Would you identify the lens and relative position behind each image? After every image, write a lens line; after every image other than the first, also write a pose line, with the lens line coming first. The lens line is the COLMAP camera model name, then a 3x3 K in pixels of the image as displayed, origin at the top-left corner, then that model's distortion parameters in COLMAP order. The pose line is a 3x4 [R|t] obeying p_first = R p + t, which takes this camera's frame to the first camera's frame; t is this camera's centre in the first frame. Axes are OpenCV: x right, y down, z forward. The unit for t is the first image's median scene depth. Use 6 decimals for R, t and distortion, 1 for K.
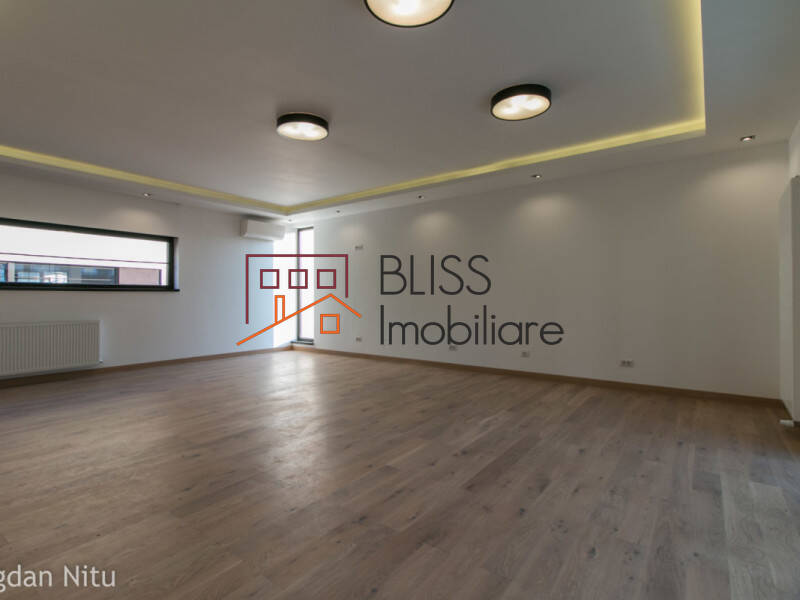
lens RADIAL K [[412.2, 0, 394.5], [0, 412.2, 296.0], [0, 0, 1]] dist [0.002587, -0.000639]
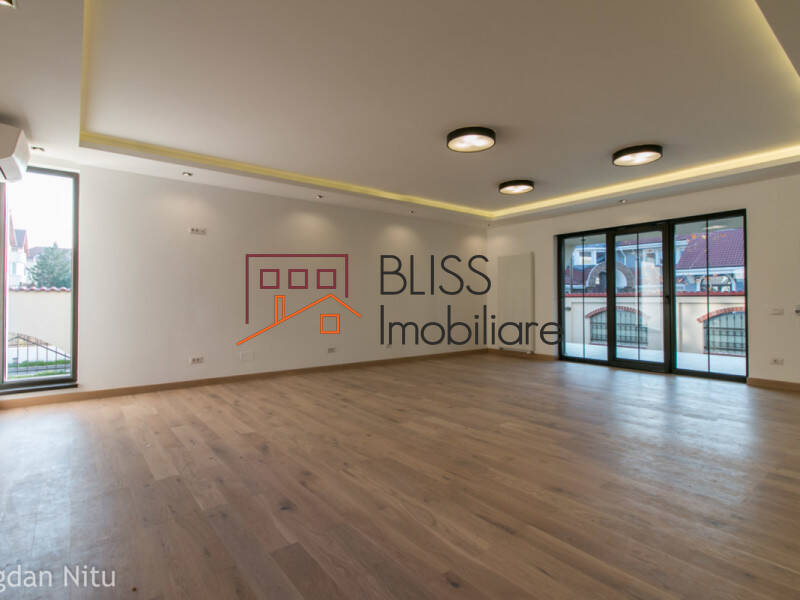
lens RADIAL K [[412.2, 0, 397.1], [0, 412.2, 299.6], [0, 0, 1]] dist [0.002587, -0.000639]
pose [[0.252627, 0.003224, 0.967558, -0.812977], [-0.004804, 0.999986, -0.002078, 0.000216], [-0.967552, -0.004123, 0.252639, 0.580115]]
